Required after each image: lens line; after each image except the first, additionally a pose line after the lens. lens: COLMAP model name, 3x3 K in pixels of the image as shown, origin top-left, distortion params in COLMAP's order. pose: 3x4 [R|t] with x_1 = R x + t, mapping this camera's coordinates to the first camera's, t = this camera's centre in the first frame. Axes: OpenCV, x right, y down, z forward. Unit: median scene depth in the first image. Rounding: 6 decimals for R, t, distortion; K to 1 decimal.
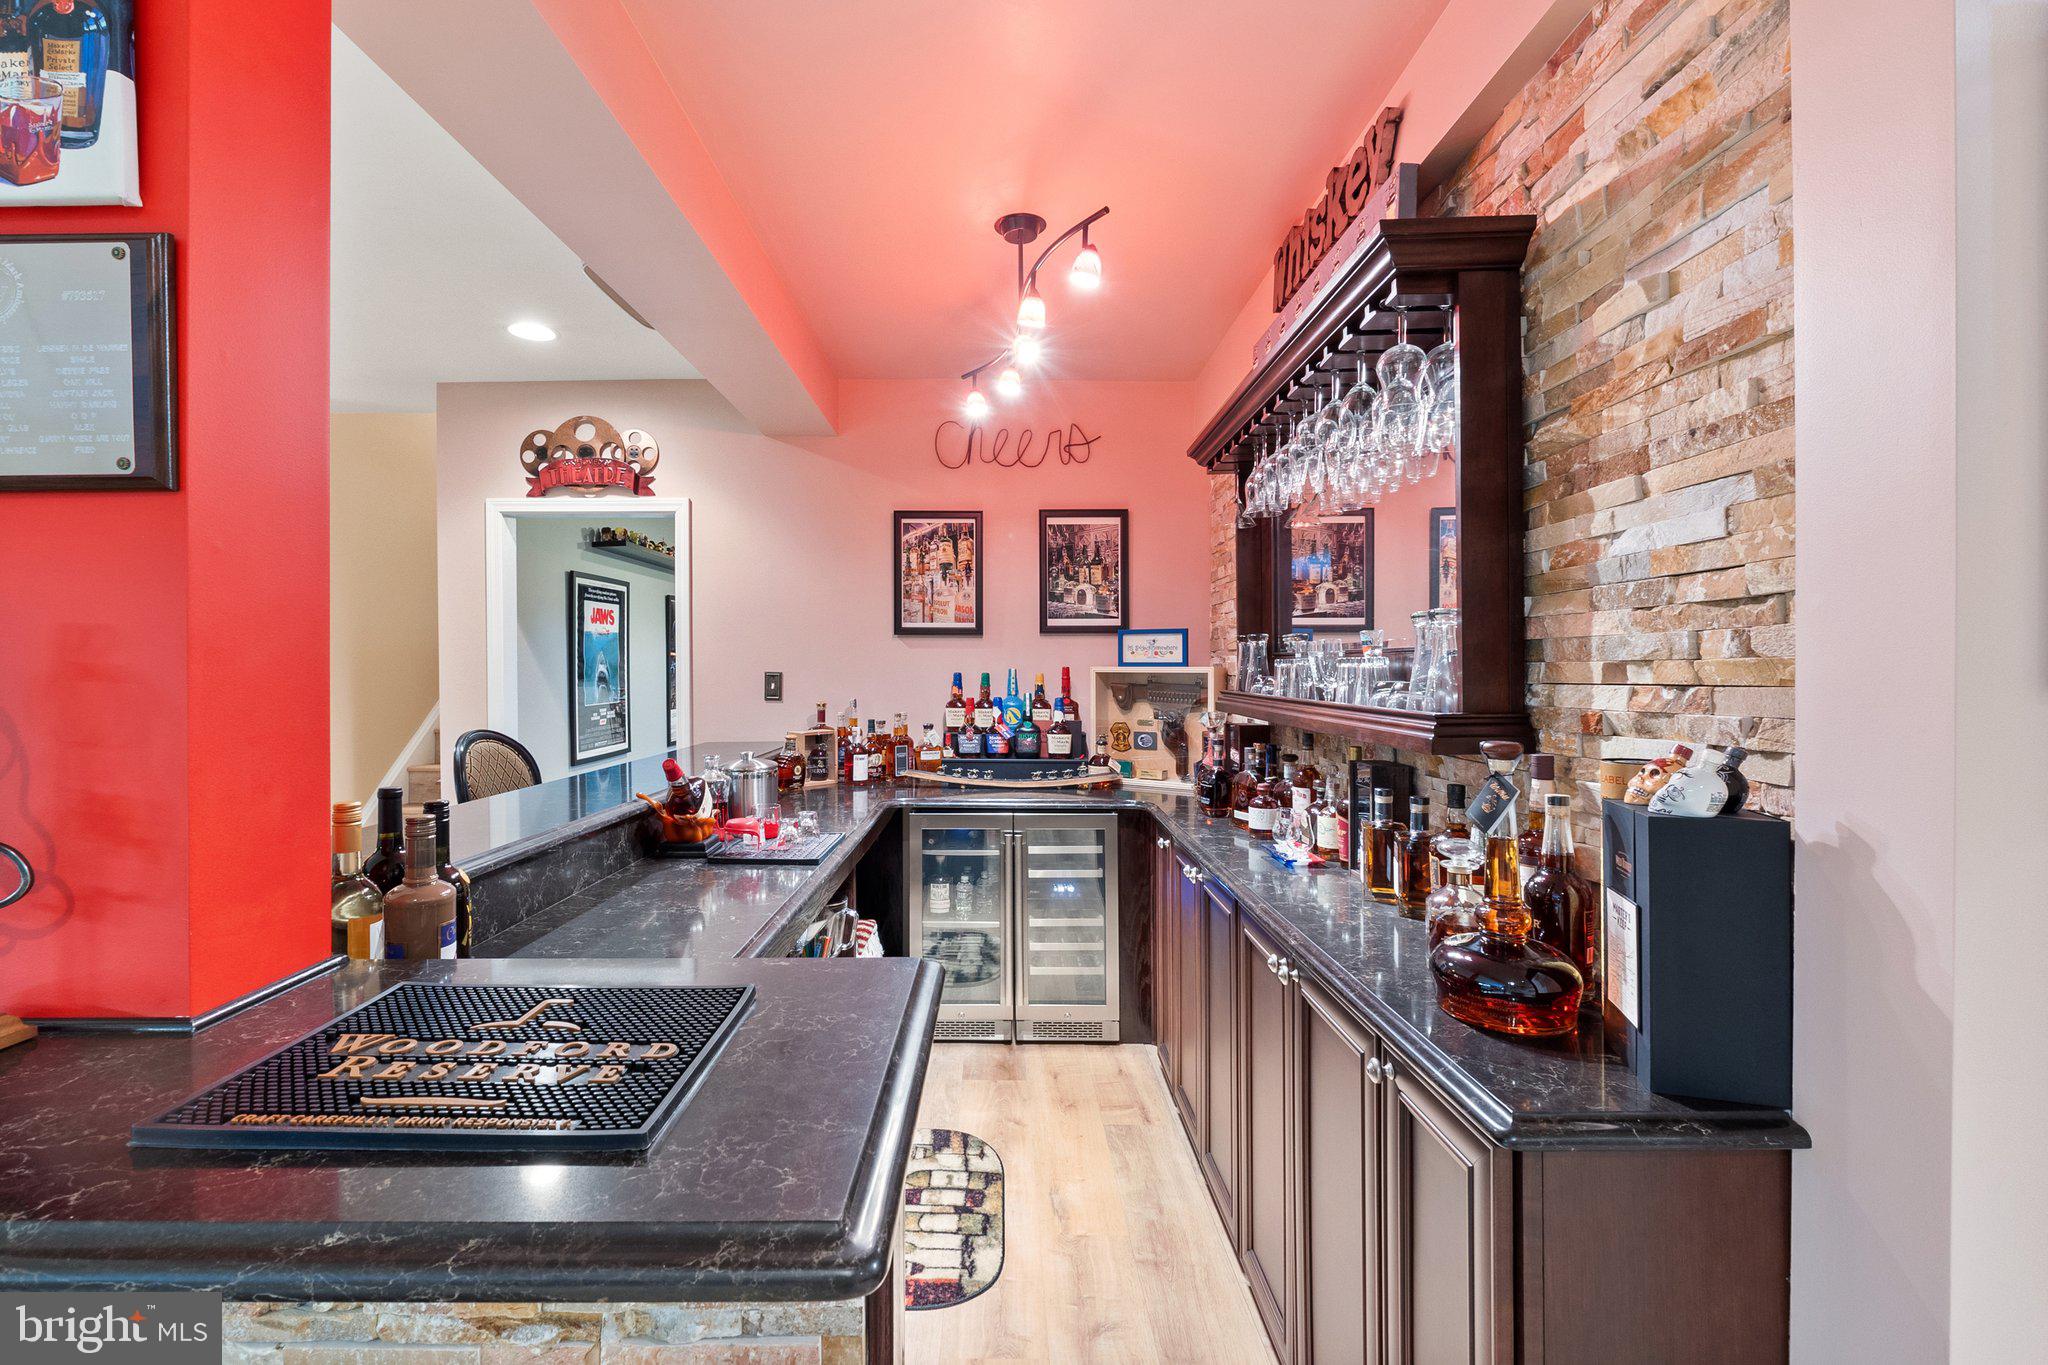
lens RADIAL K [[879.0, 0, 986.6], [0, 879.0, 666.1], [0, 0, 1]] dist [-0.003447, -0.001123]
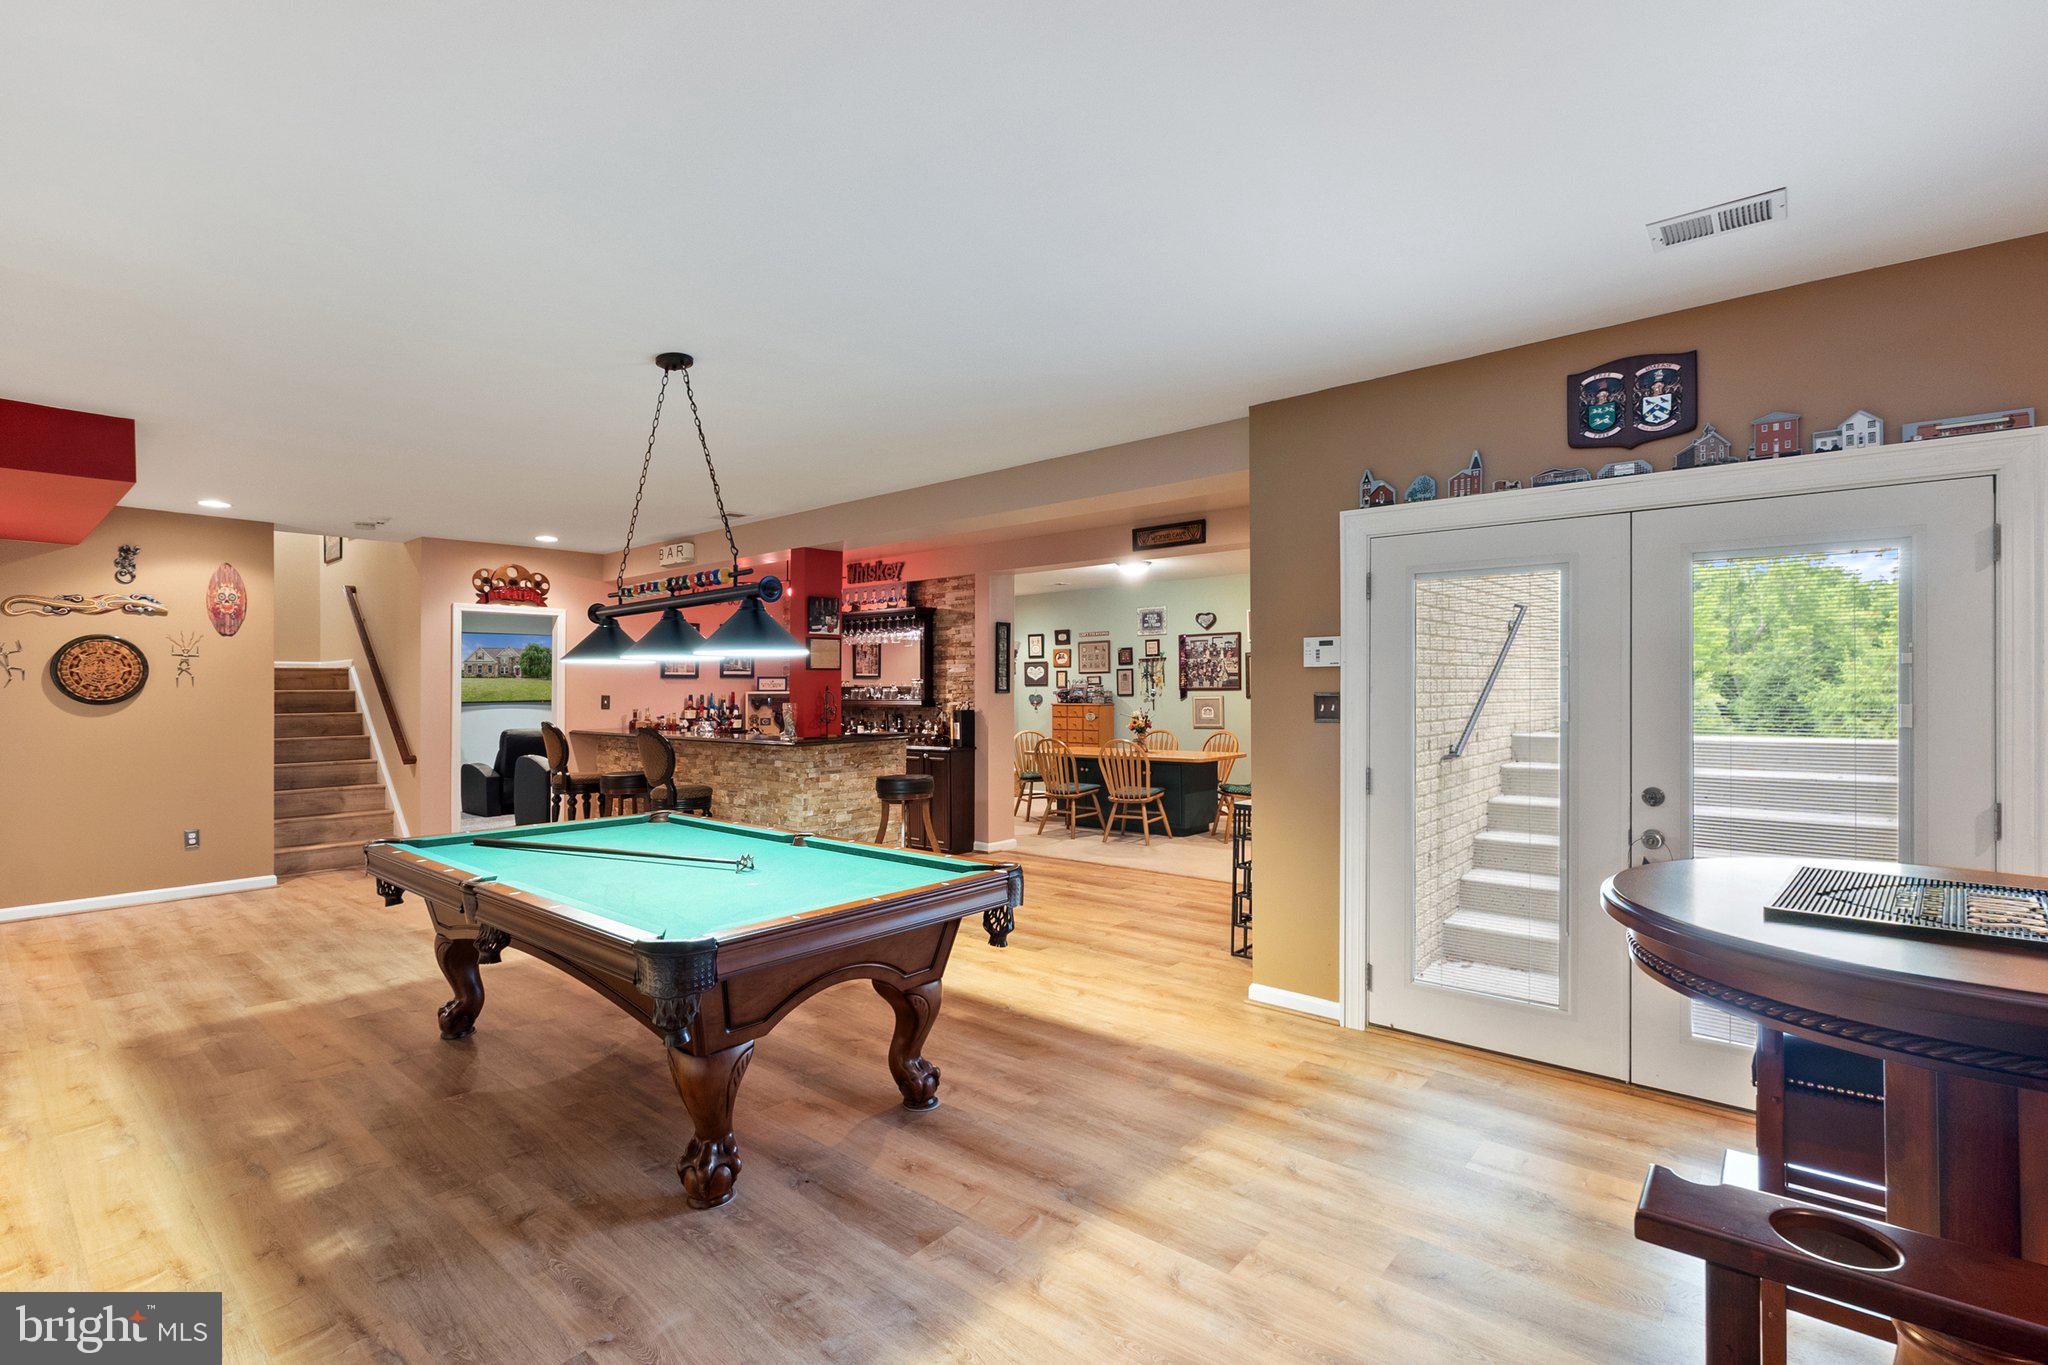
lens RADIAL K [[879.0, 0, 1025.6], [0, 879.0, 683.5], [0, 0, 1]] dist [-0.003447, -0.001123]
pose [[0.634080, 0.001214, 0.773266, -1.283842], [0.005604, 0.999965, -0.006165, -0.003032], [-0.773247, 0.008243, 0.634051, -1.144655]]
